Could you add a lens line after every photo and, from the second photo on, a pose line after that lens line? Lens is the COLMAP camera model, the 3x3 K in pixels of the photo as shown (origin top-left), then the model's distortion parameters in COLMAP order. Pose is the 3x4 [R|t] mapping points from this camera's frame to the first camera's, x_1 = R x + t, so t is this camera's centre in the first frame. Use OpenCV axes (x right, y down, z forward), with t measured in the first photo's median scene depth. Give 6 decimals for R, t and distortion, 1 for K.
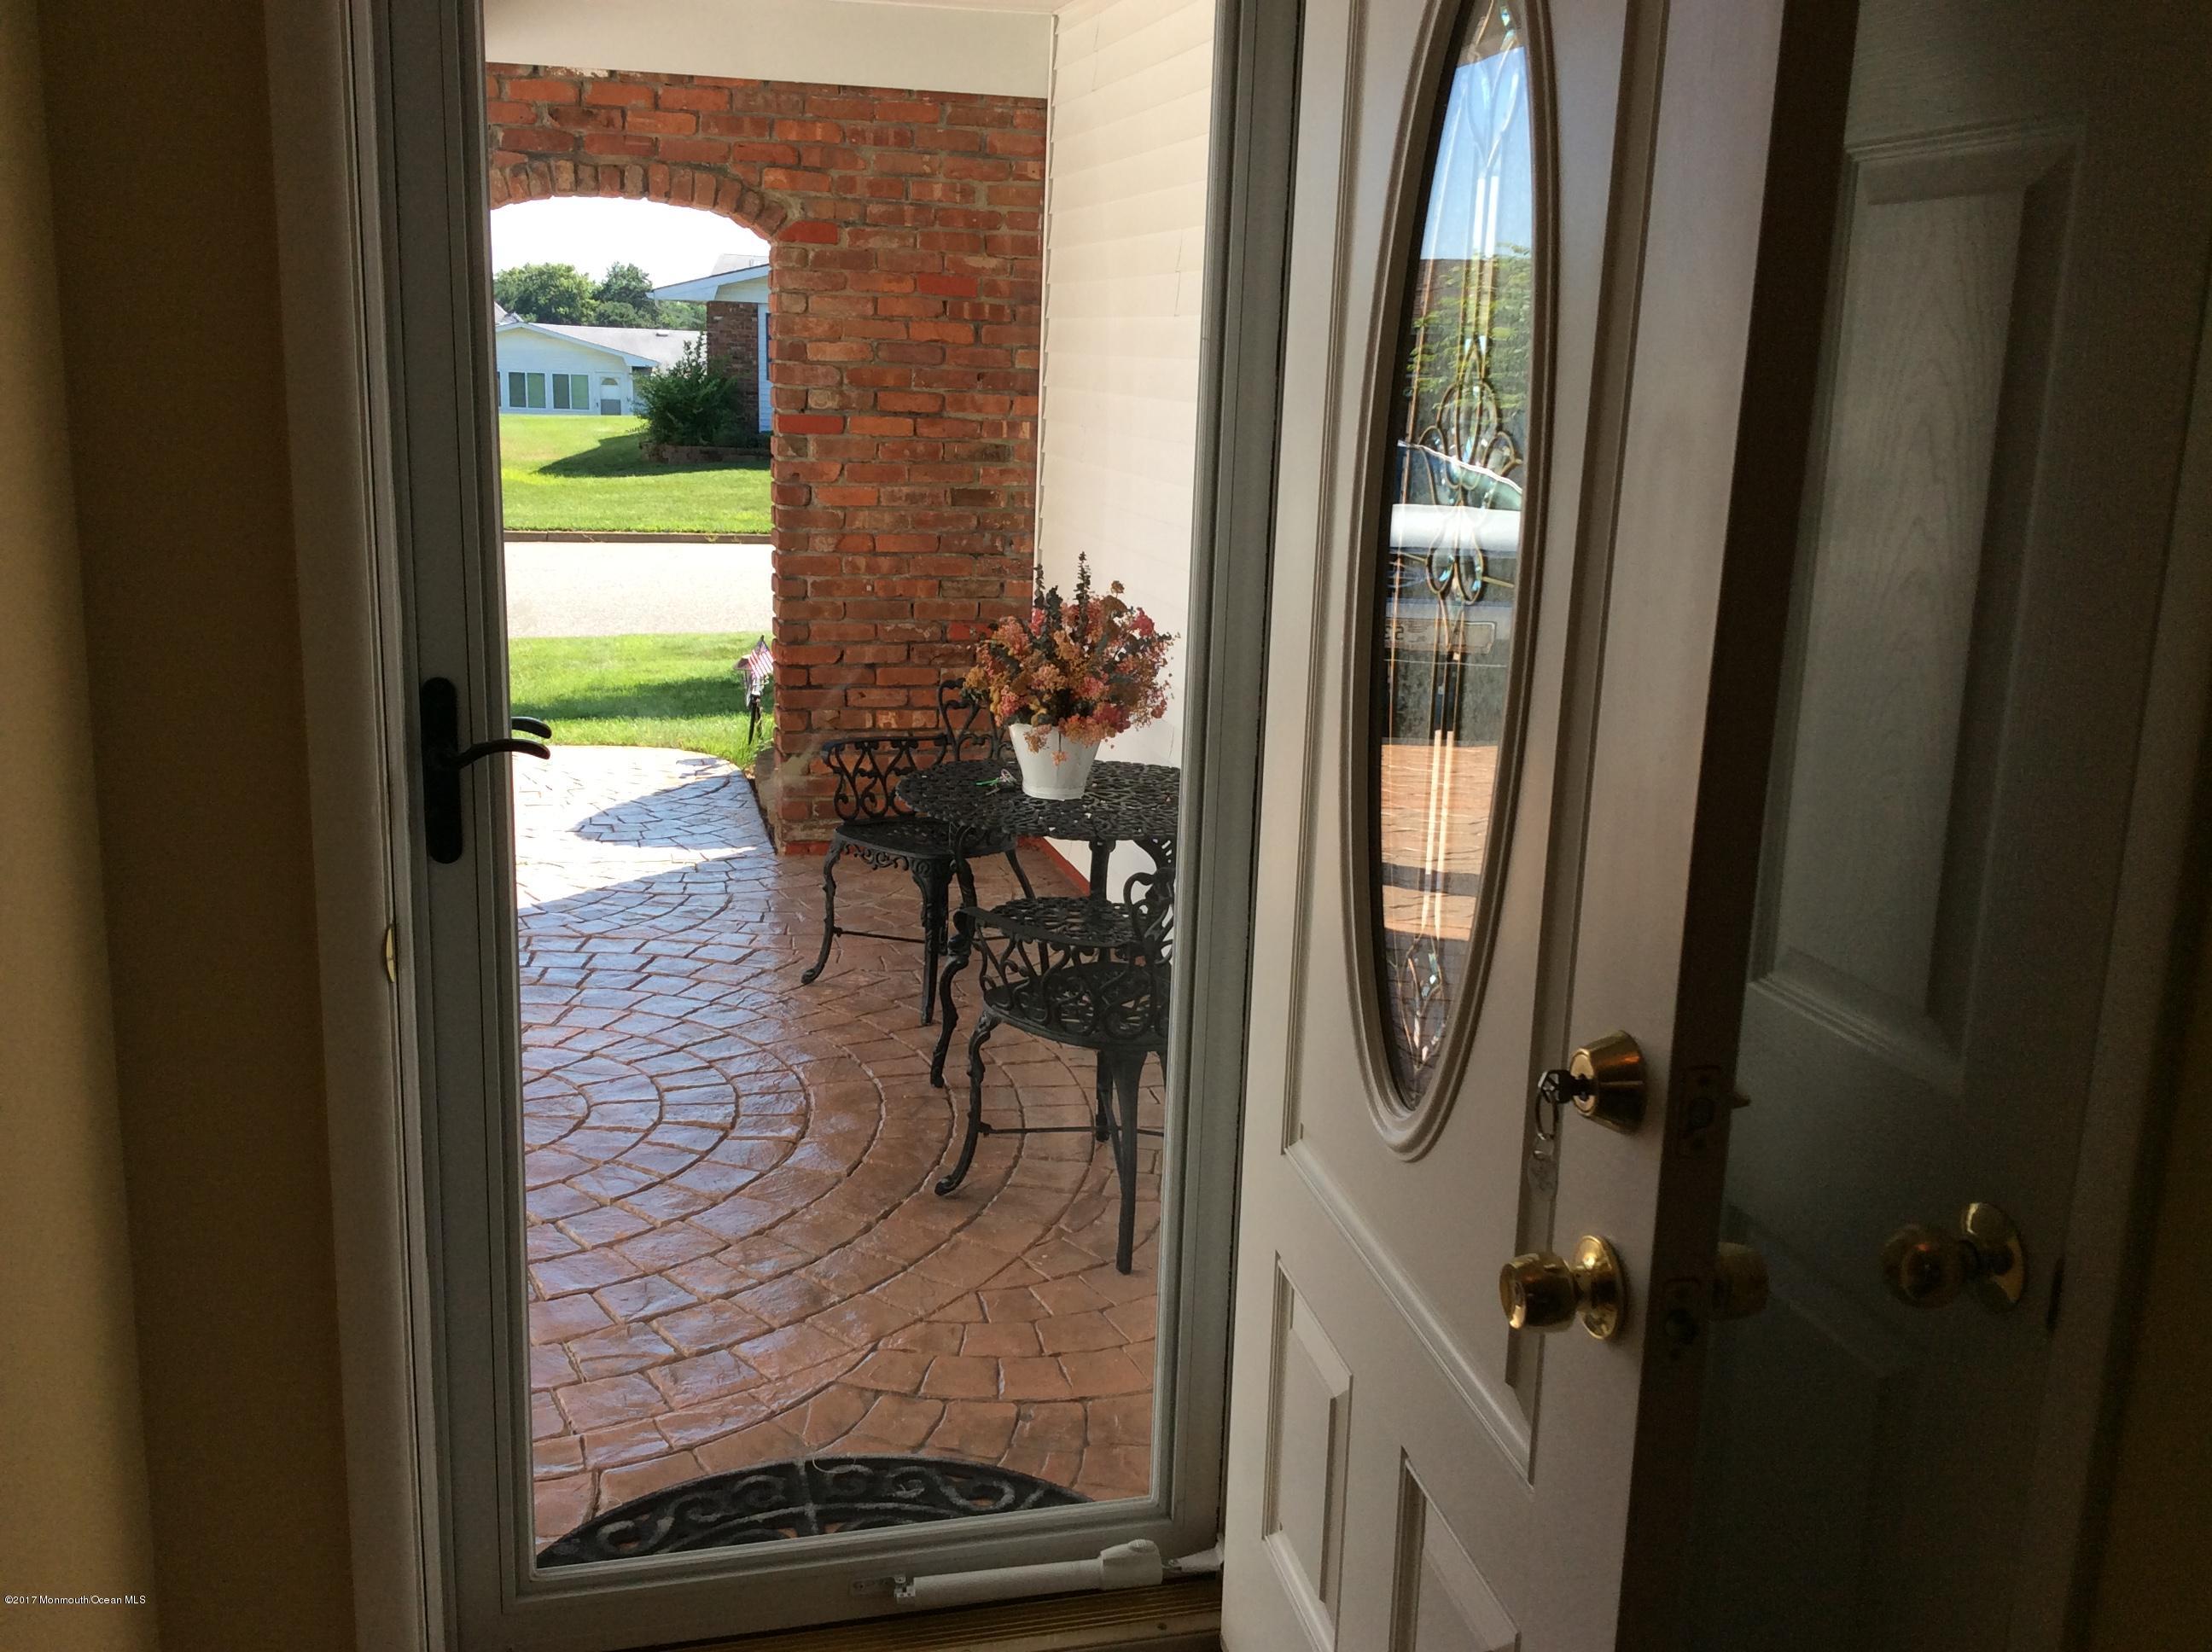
lens RADIAL K [[1975.4, 0, 1106.0], [0, 1975.4, 826.0], [0, 0, 1]] dist [0.143043, -0.272320]
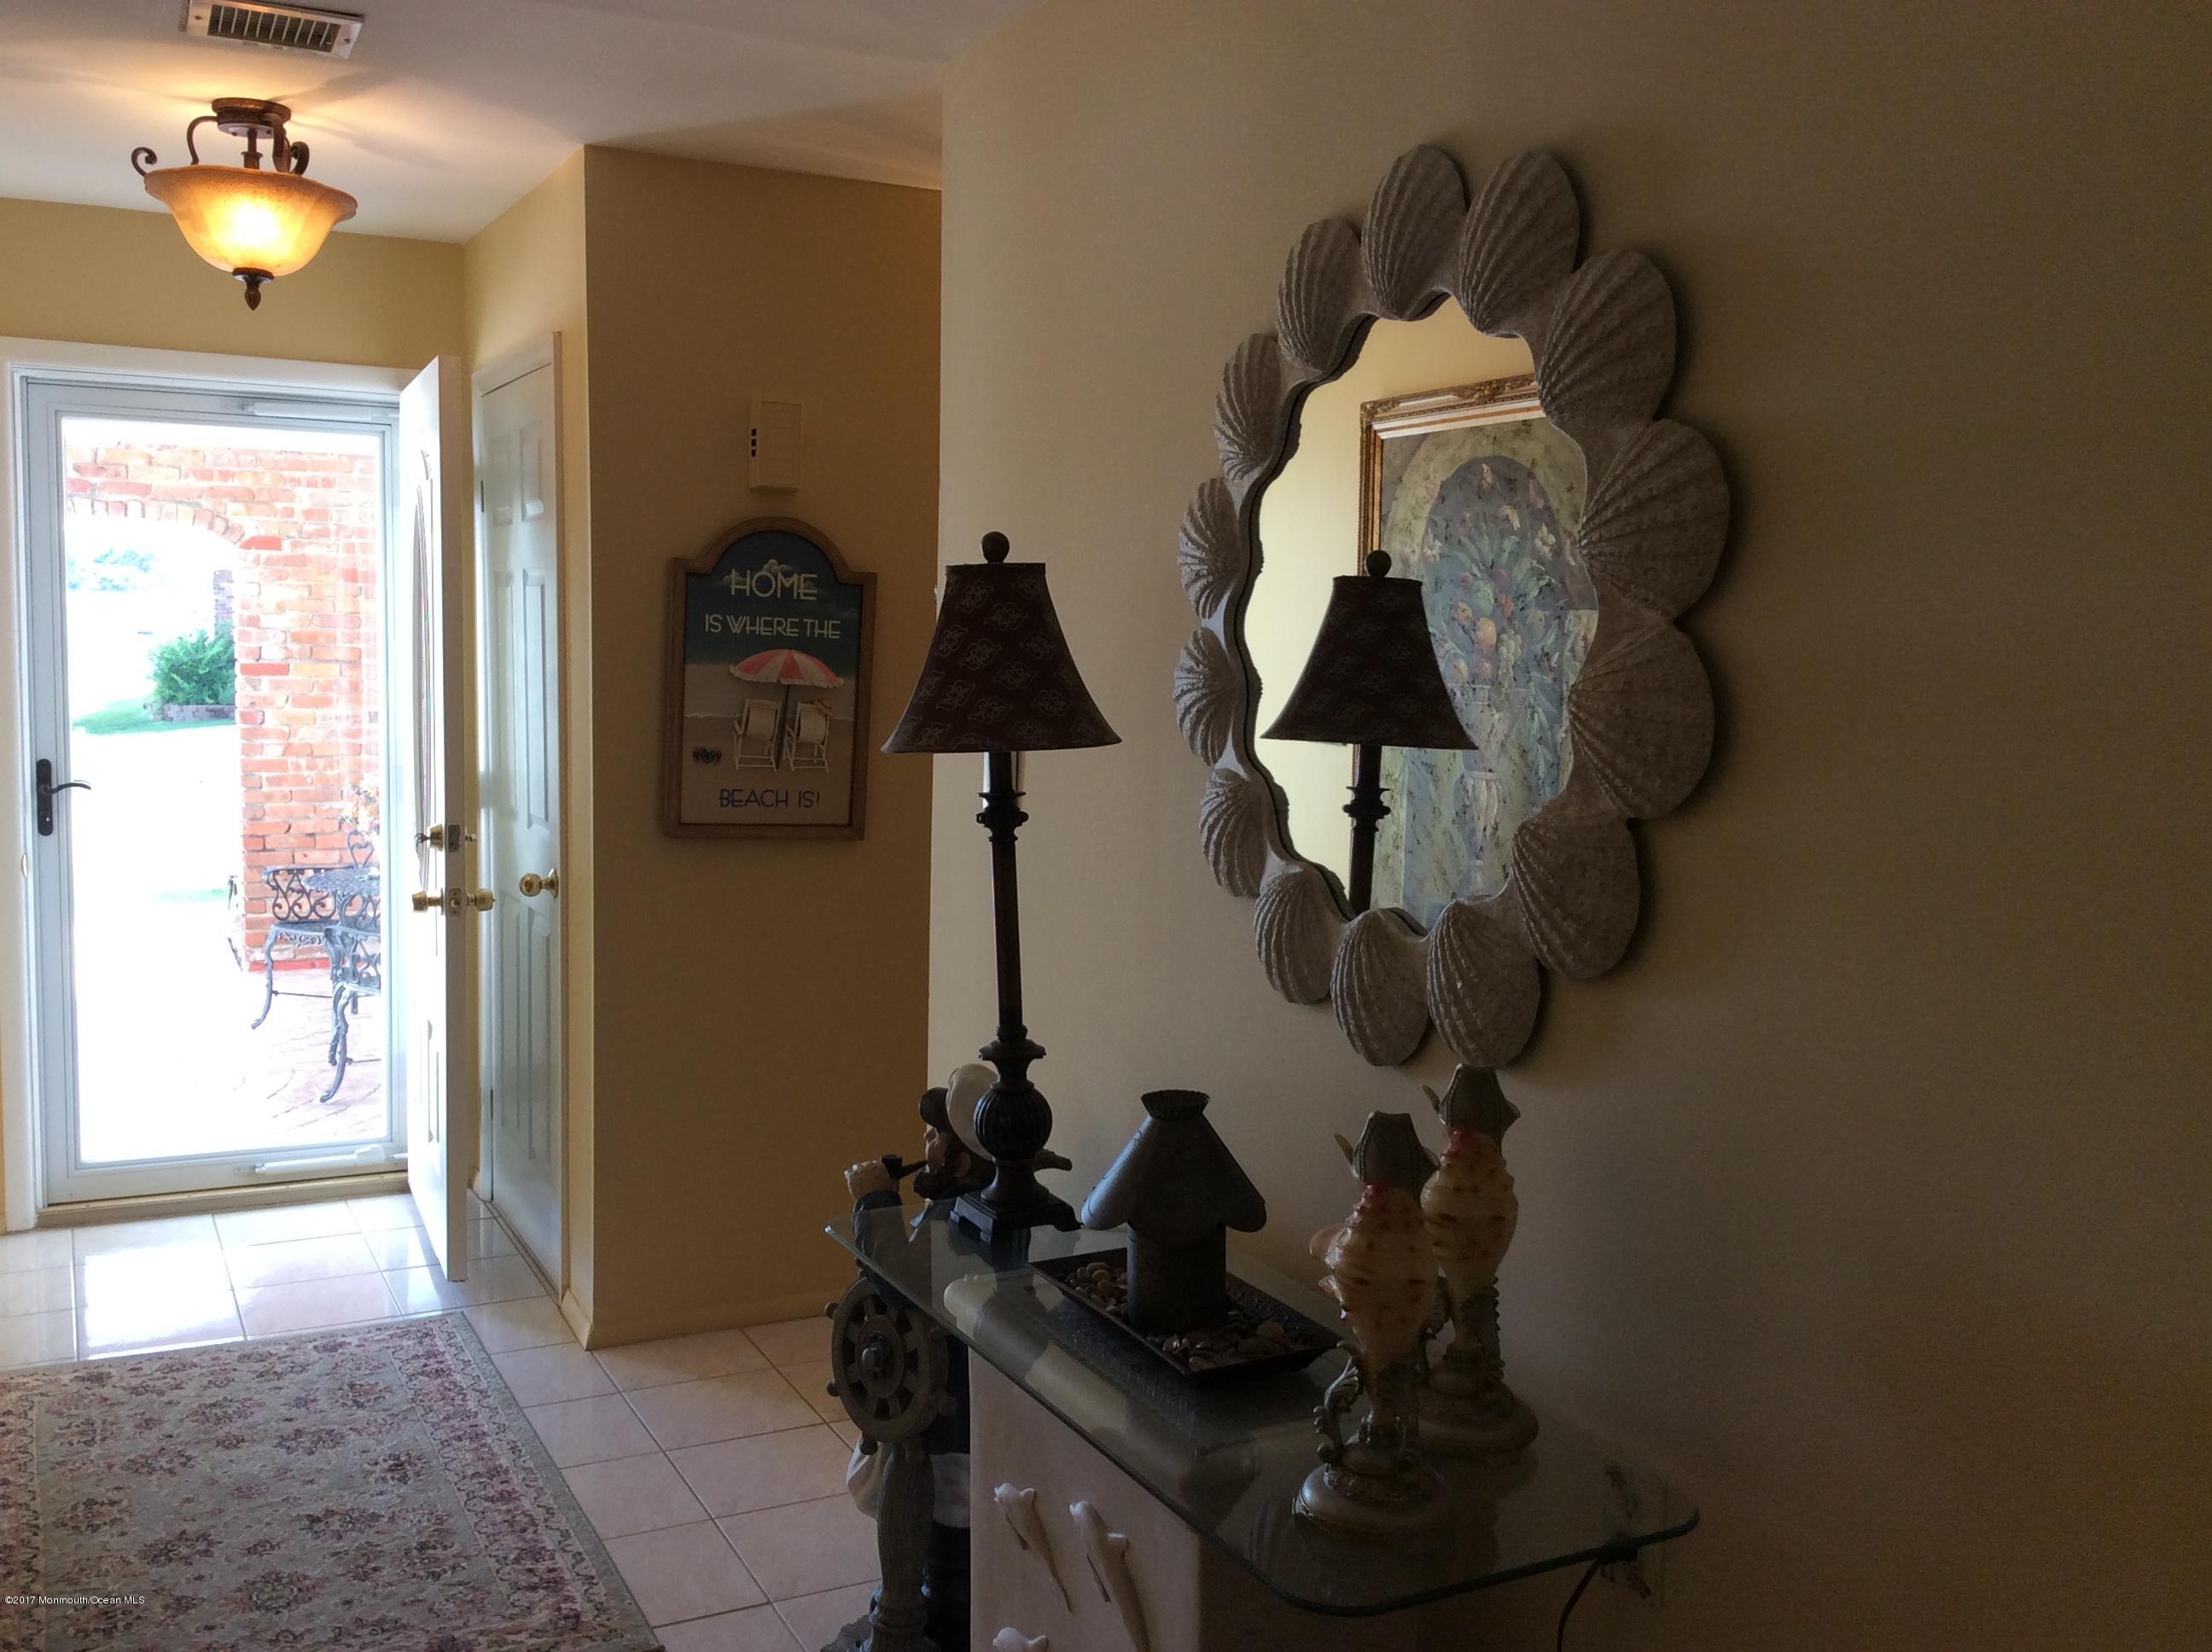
lens RADIAL K [[2059.8, 0, 1106.0], [0, 2059.8, 826.0], [0, 0, 1]] dist [0.091859, -0.162303]
pose [[0.978819, -0.032185, 0.202183, 0.145899], [0.057724, 0.990884, -0.121723, 0.135322], [-0.196423, 0.130816, 0.971754, -0.597649]]
